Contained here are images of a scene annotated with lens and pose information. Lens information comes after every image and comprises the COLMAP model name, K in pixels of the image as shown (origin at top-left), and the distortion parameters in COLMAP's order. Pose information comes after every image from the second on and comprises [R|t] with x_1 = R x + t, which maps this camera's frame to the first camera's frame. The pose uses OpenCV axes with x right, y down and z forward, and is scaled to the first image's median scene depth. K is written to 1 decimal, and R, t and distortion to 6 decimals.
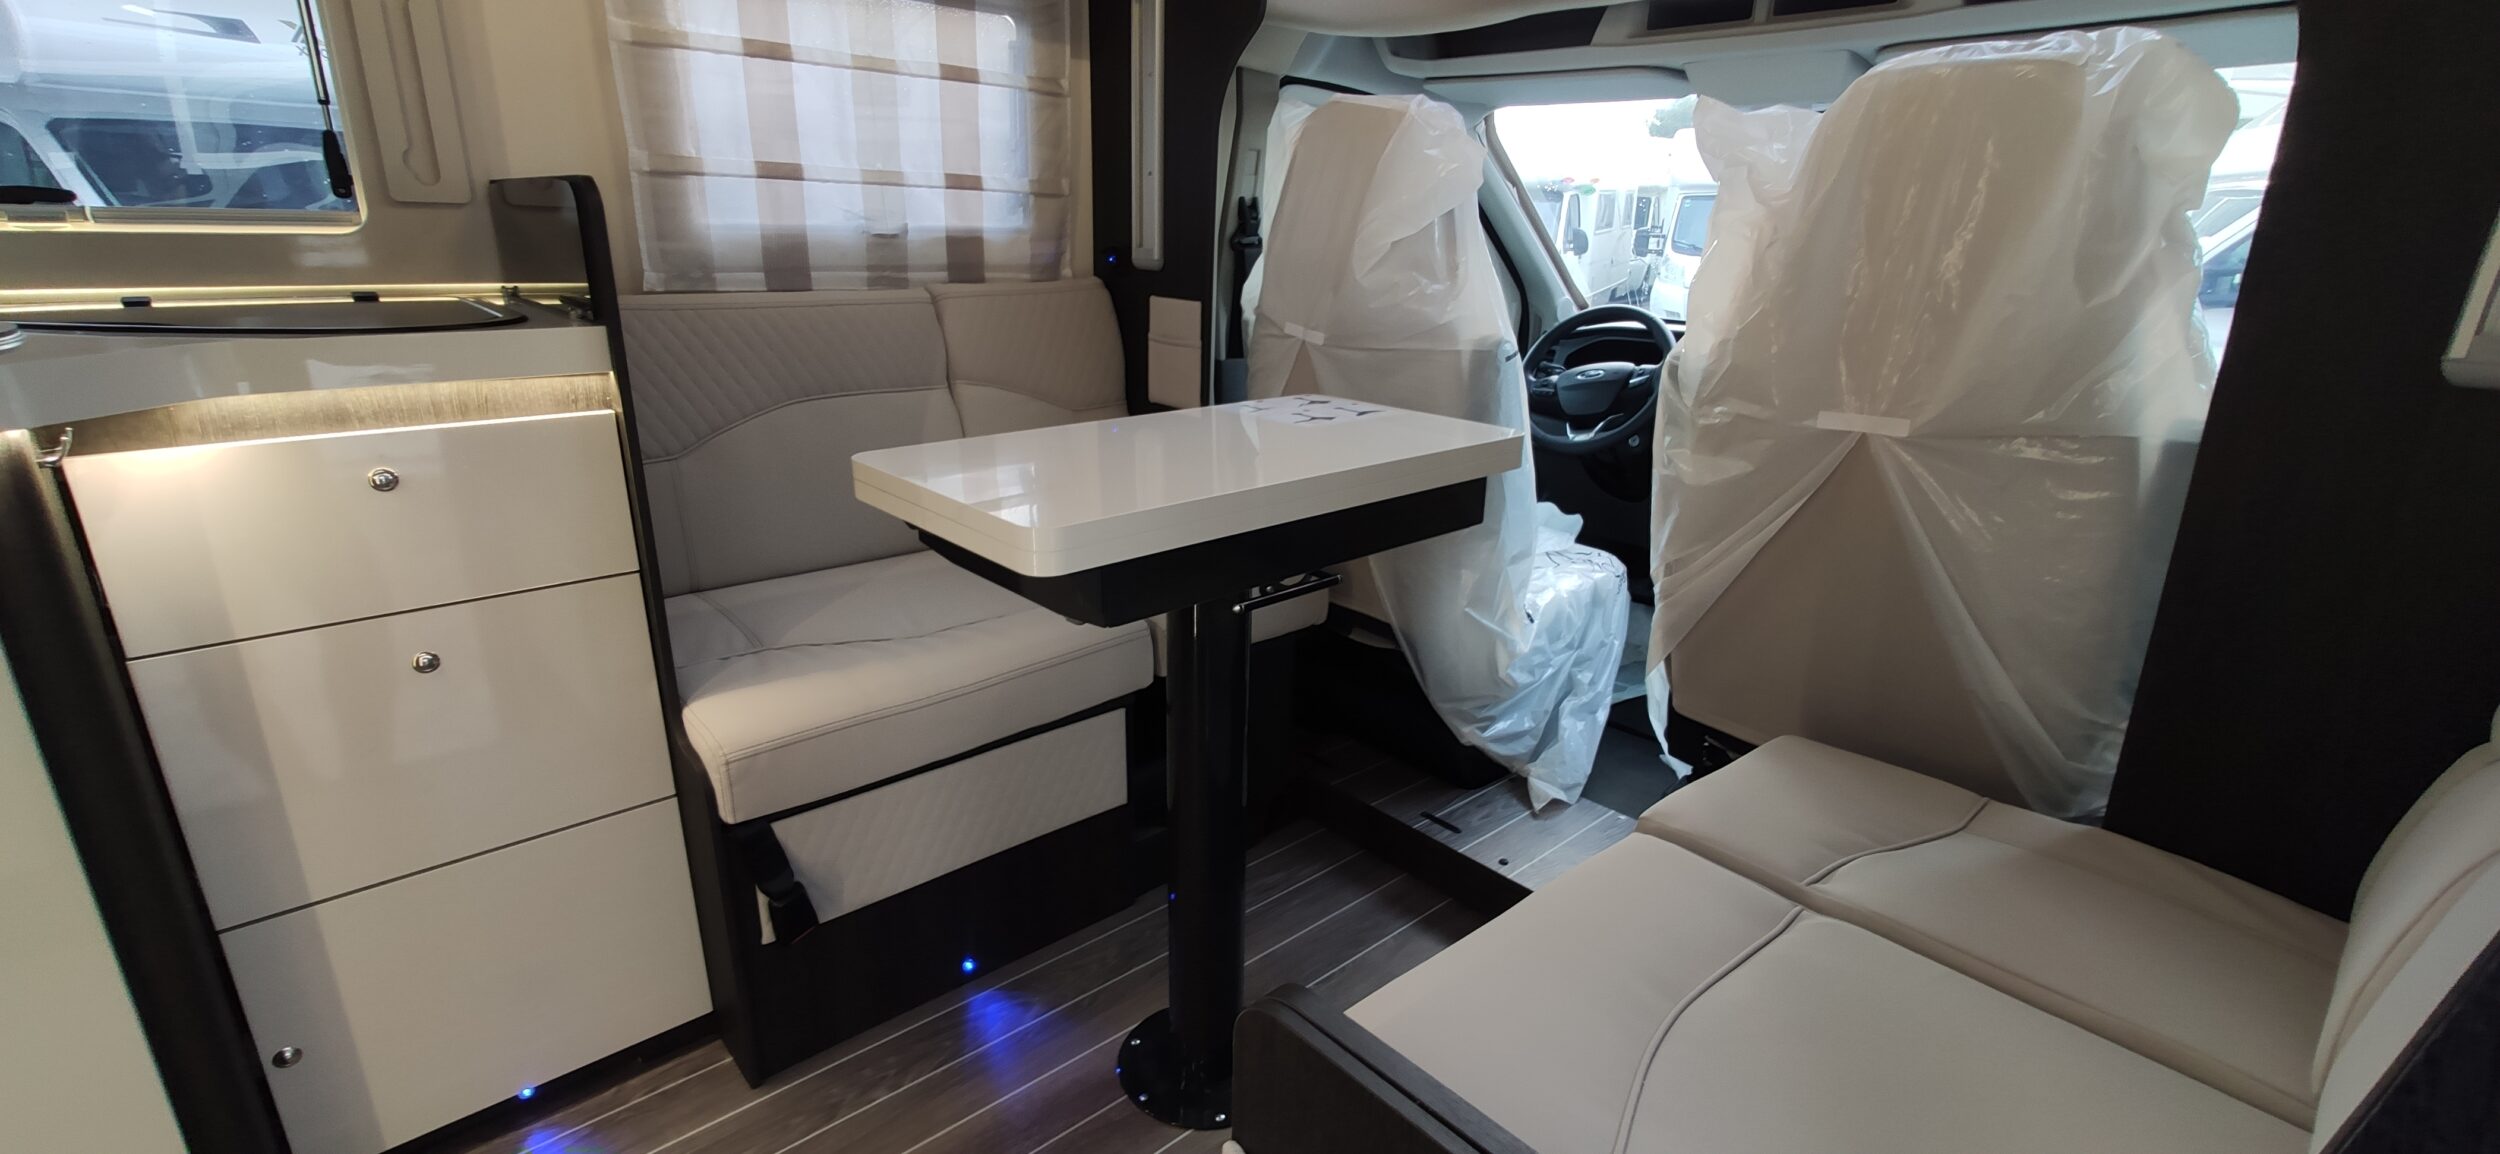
lens RADIAL K [[1097.7, 0, 1263.0], [0, 1097.7, 582.6], [0, 0, 1]] dist [-0.029476, 0.016477]
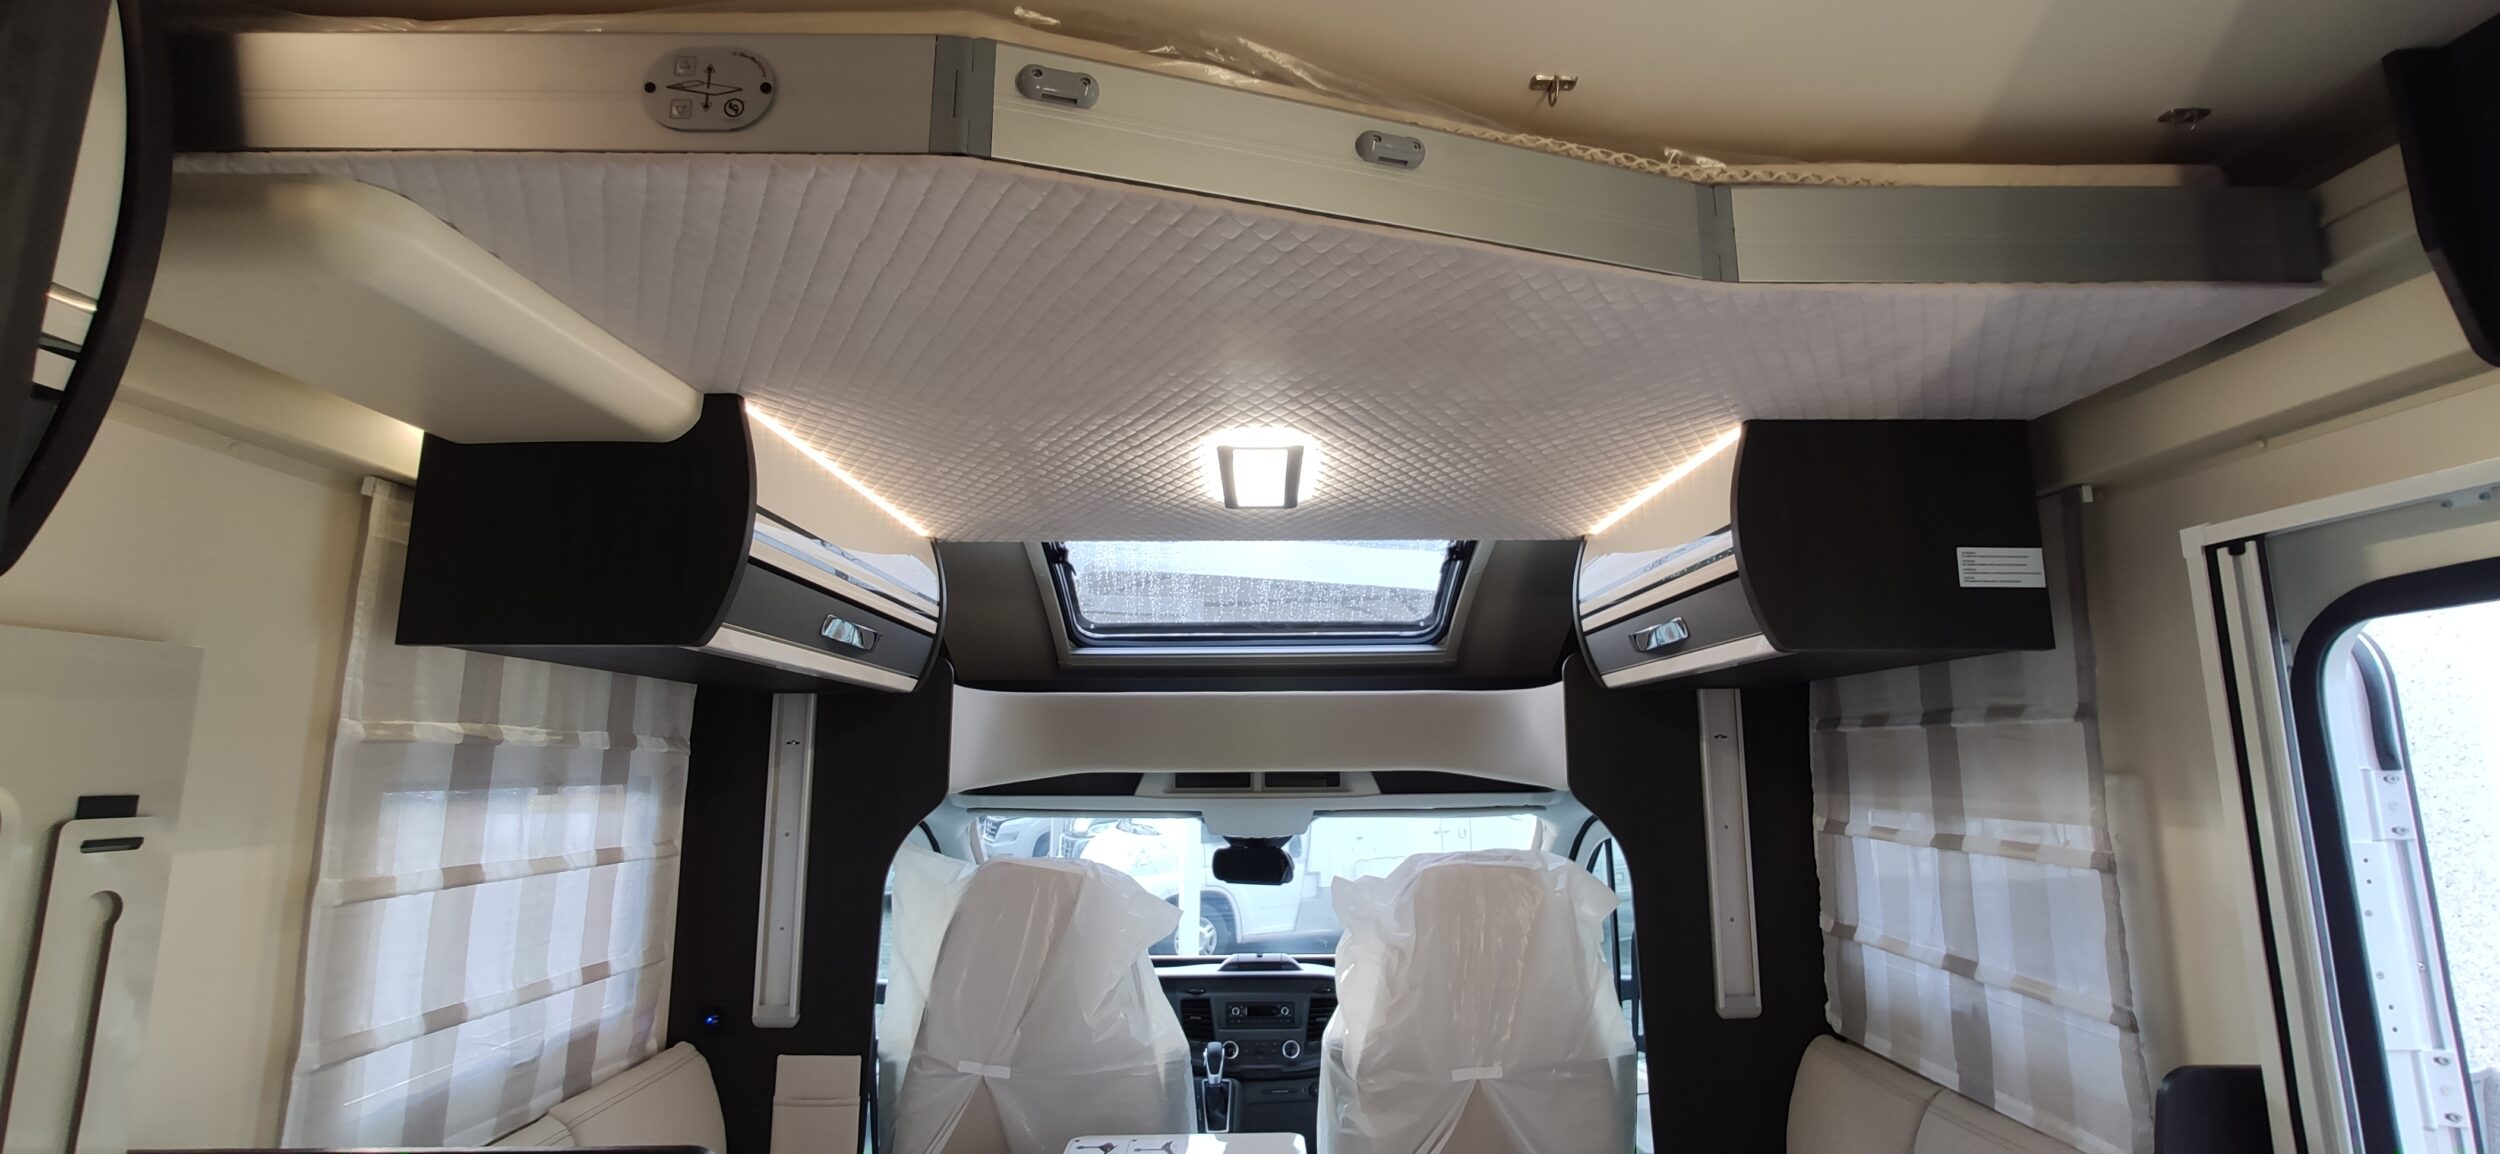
lens RADIAL K [[1097.7, 0, 1263.0], [0, 1097.7, 582.6], [0, 0, 1]] dist [-0.029476, 0.016477]
pose [[0.664566, 0.089123, 0.741895, -0.631750], [0.257858, 0.904519, -0.339640, -0.231259], [-0.701328, 0.417017, 0.578132, -0.010213]]
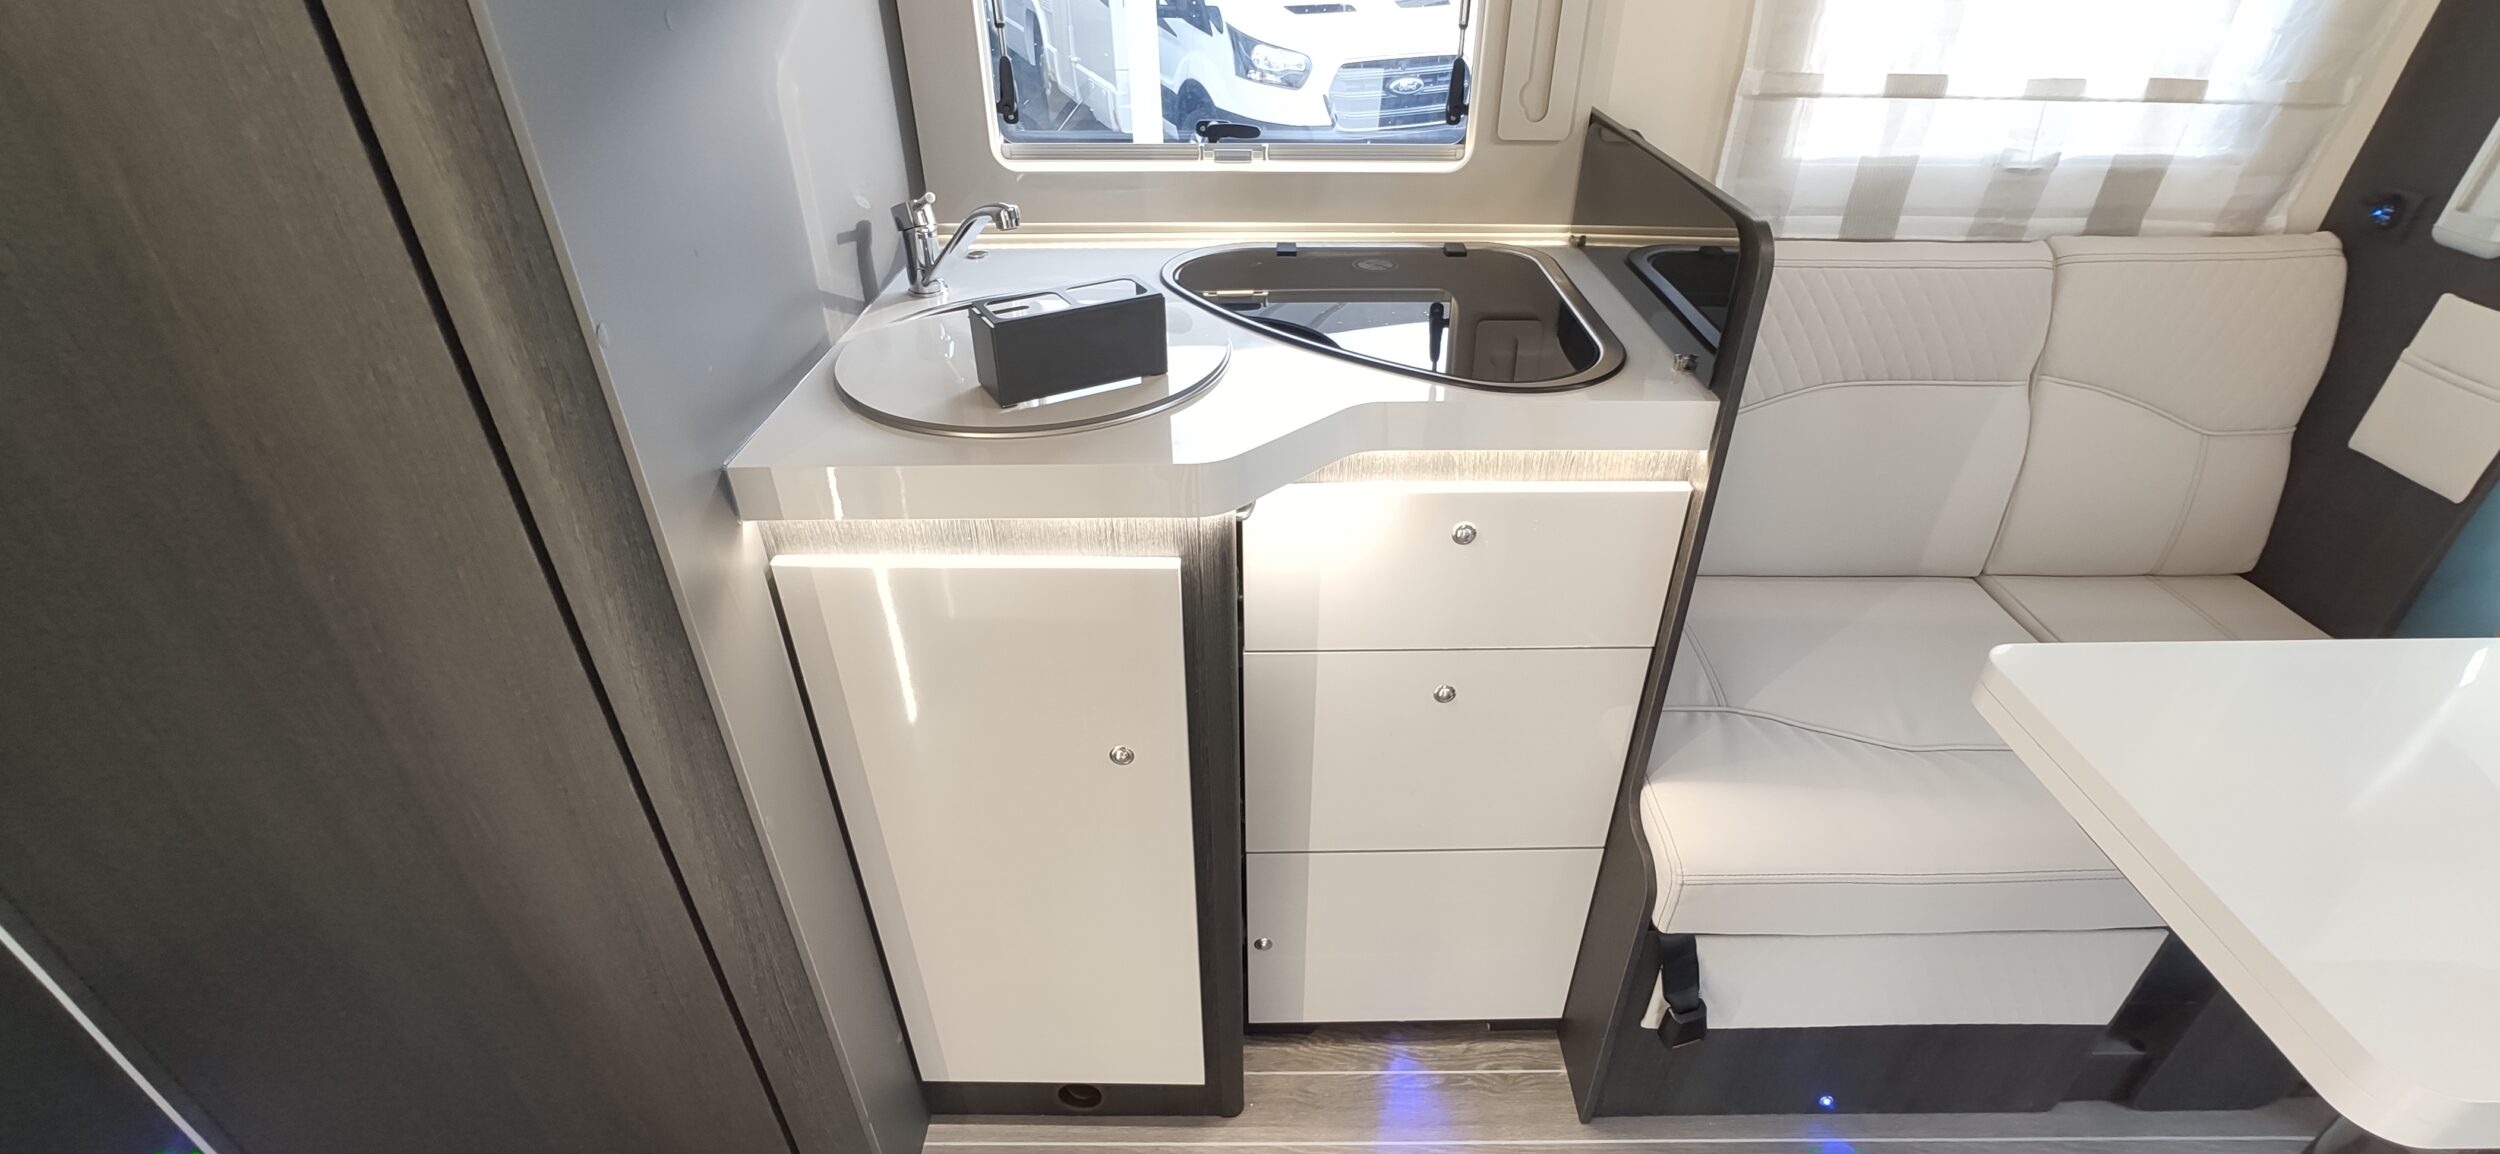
lens RADIAL K [[1061.0, 0, 1250.0], [0, 1061.0, 577.0], [0, 0, 1]] dist [-0.006192, 0.000545]
pose [[0.740244, 0.342939, -0.578300, -0.231571], [-0.191923, 0.932126, 0.307094, -0.186105], [0.644363, -0.116336, 0.755819, 0.093975]]
